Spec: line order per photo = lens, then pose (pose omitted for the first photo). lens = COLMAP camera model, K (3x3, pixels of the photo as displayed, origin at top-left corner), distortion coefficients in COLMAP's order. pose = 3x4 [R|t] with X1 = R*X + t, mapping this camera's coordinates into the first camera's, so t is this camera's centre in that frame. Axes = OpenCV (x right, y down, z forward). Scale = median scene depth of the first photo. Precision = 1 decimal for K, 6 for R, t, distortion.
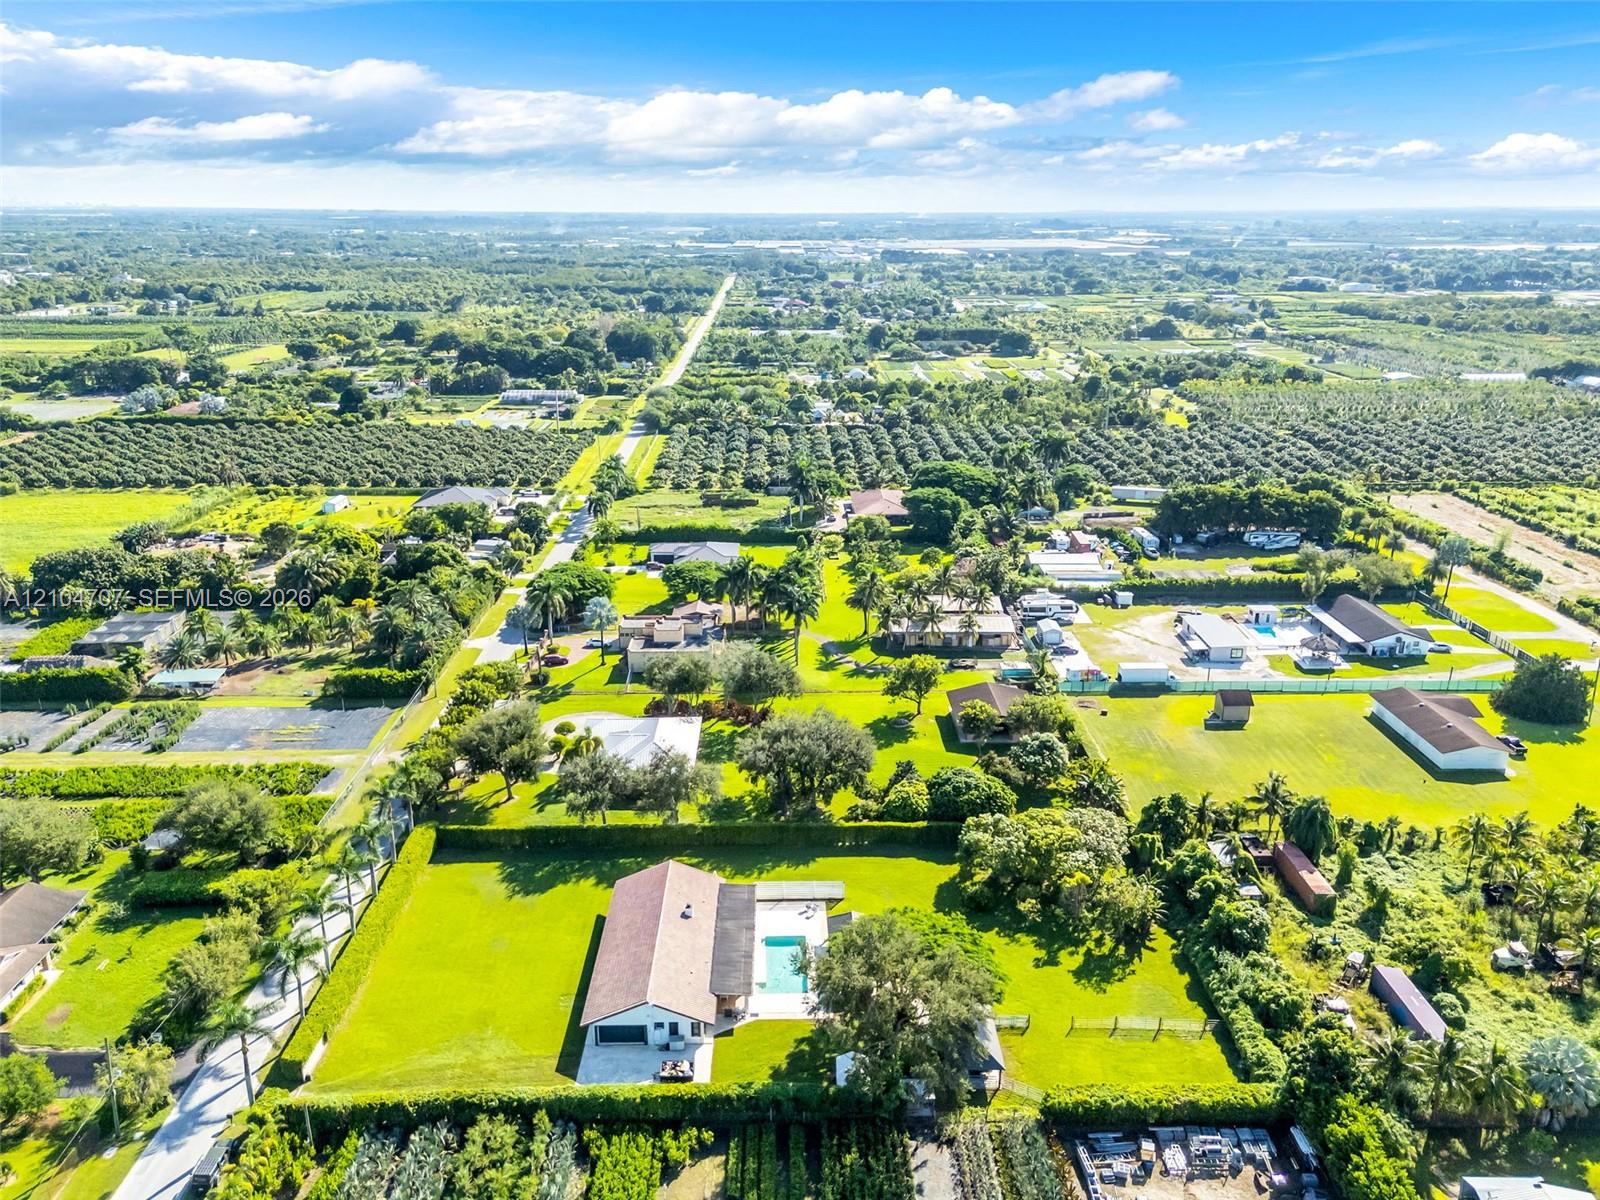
lens RADIAL K [[1202.1, 0, 800.0], [0, 1202.1, 600.0], [0, 0, 1]] dist [0.100403, -0.100882]
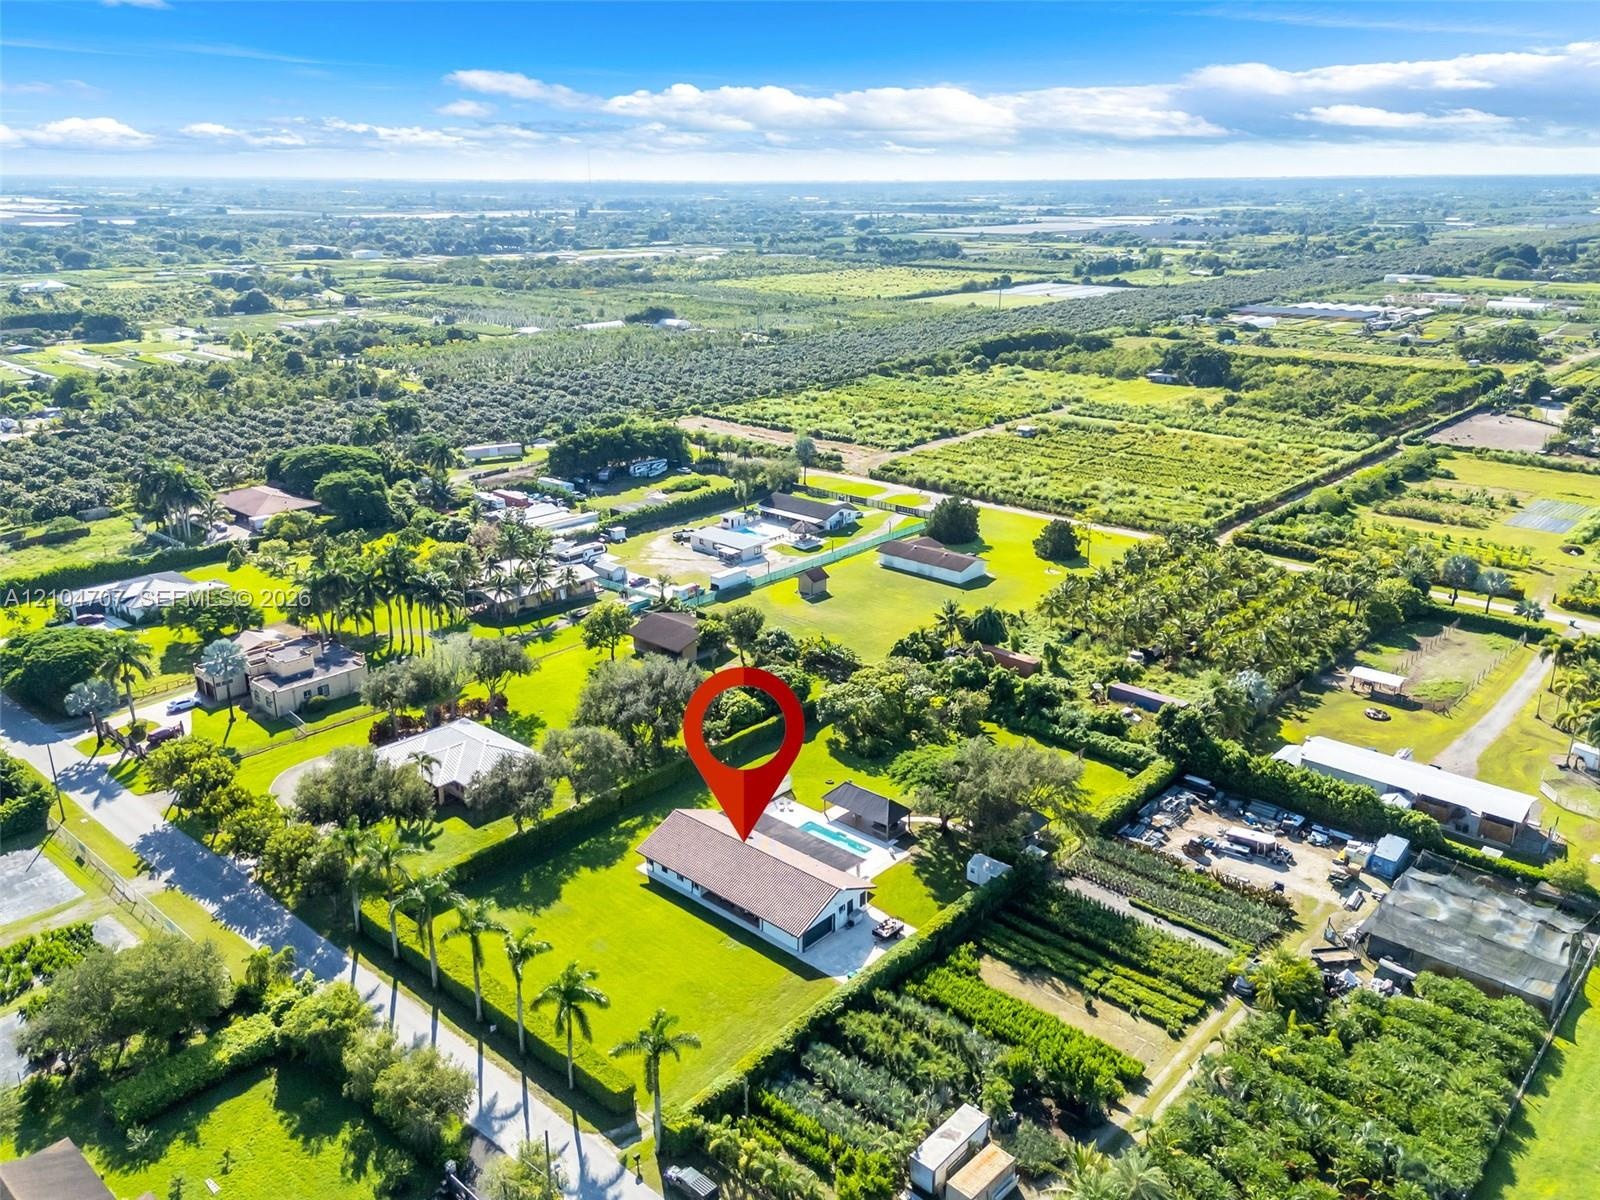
lens RADIAL K [[1202.1, 0, 800.0], [0, 1202.1, 600.0], [0, 0, 1]] dist [0.100403, -0.100882]
pose [[0.682155, -0.239180, 0.690983, -0.524092], [0.222815, 0.968040, 0.115114, -0.042366], [-0.696433, 0.075435, 0.713646, 0.121276]]
